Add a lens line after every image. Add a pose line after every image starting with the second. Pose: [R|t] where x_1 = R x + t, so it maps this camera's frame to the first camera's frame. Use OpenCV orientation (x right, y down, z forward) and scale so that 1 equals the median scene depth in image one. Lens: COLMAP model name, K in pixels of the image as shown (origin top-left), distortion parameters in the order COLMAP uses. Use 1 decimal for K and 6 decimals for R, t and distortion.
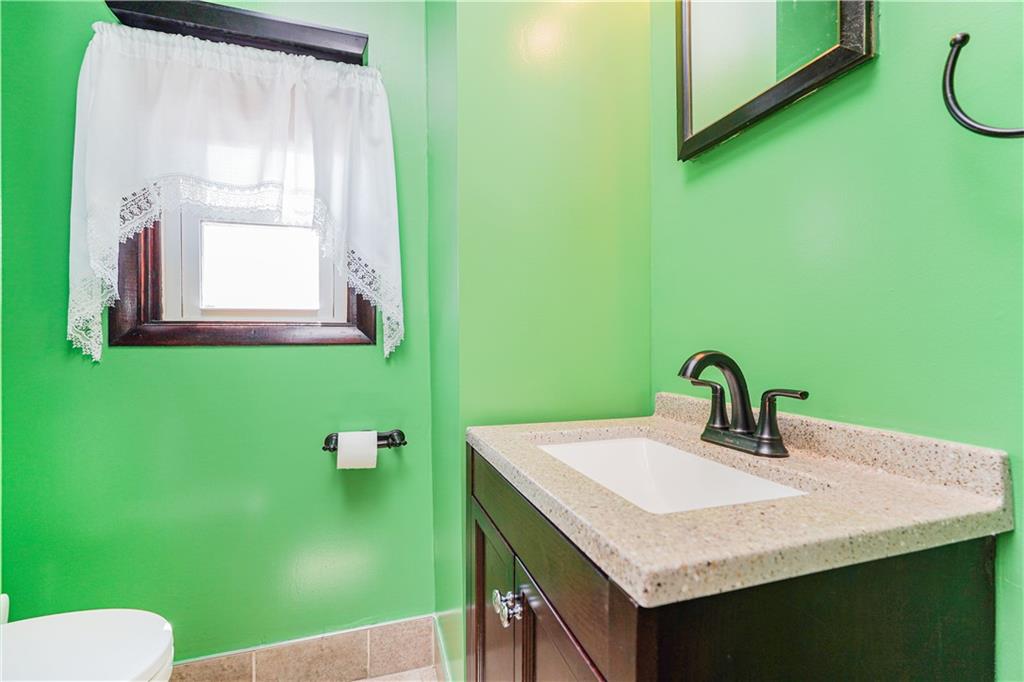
lens RADIAL K [[452.3, 0, 515.3], [0, 452.3, 345.0], [0, 0, 1]] dist [-0.008484, 0.004068]
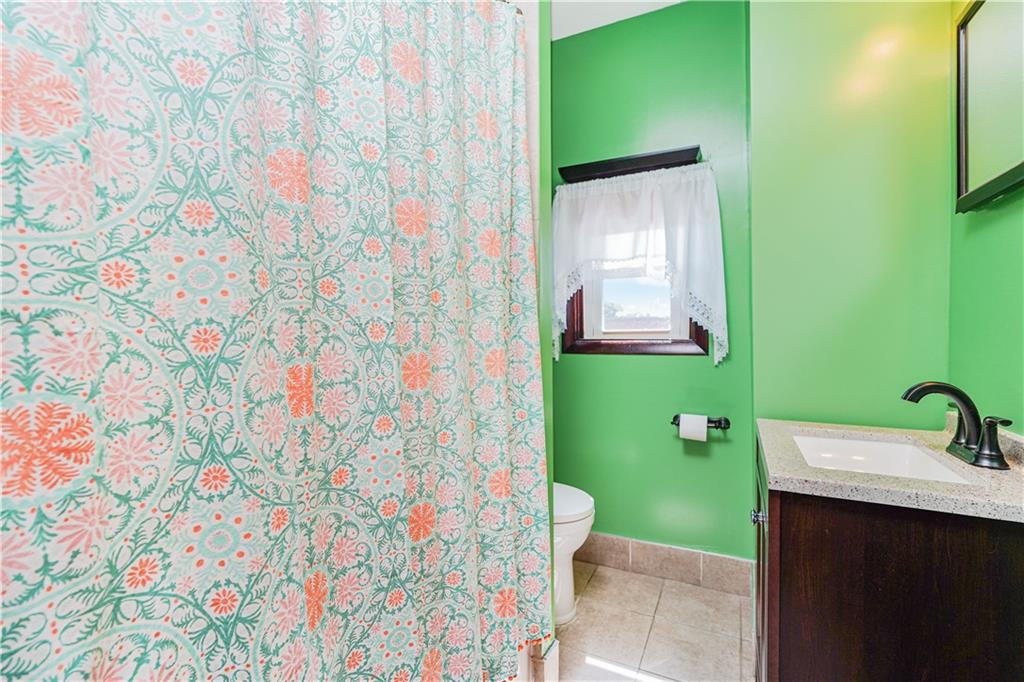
lens RADIAL K [[452.3, 0, 514.9], [0, 452.3, 338.5], [0, 0, 1]] dist [-0.008484, 0.004068]
pose [[0.716944, 0.004210, -0.697118, 0.262184], [0.004985, 0.999925, 0.011165, -0.078149], [0.697113, -0.011480, 0.716870, -0.466285]]
